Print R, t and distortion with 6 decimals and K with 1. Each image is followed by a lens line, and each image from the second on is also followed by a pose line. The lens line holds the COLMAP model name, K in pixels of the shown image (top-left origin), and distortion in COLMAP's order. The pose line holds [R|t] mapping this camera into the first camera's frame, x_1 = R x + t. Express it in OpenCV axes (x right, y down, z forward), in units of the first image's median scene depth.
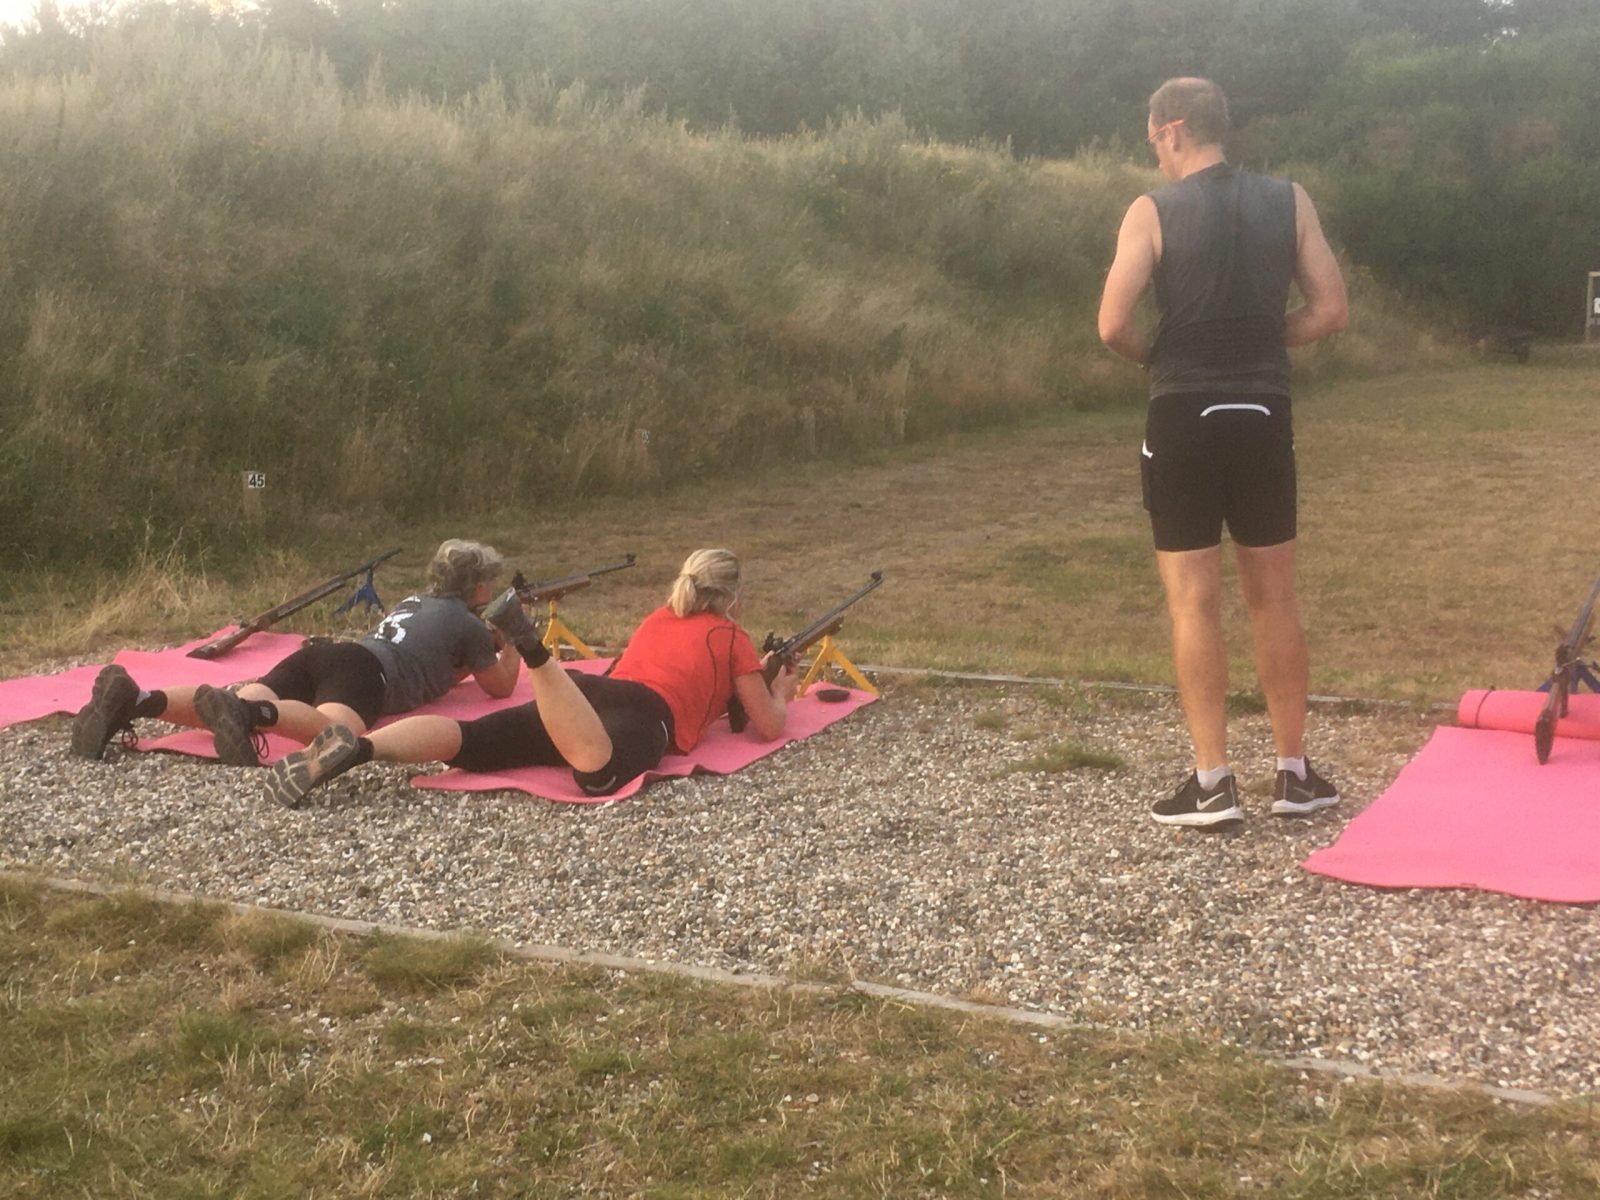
lens RADIAL K [[2295.9, 0, 792.2], [0, 2295.9, 597.1], [0, 0, 1]] dist [0.058208, 0.000000]
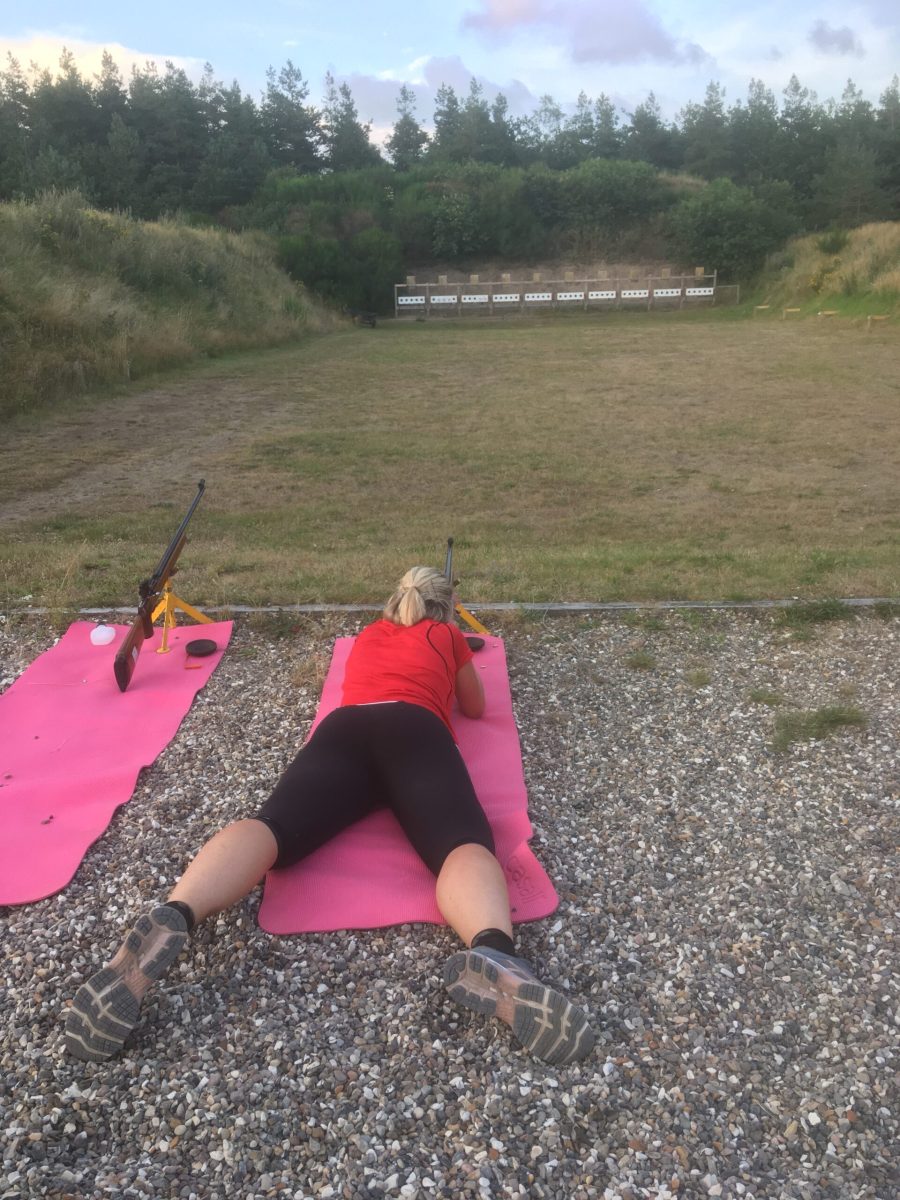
lens RADIAL K [[999.5, 0, 443.7], [0, 999.5, 603.3], [0, 0, 1]] dist [0.069203, -0.118333]
pose [[0.911264, -0.130860, 0.390478, -0.176500], [0.065338, 0.982103, 0.176650, -0.062871], [-0.406606, -0.135461, 0.903505, 0.555777]]
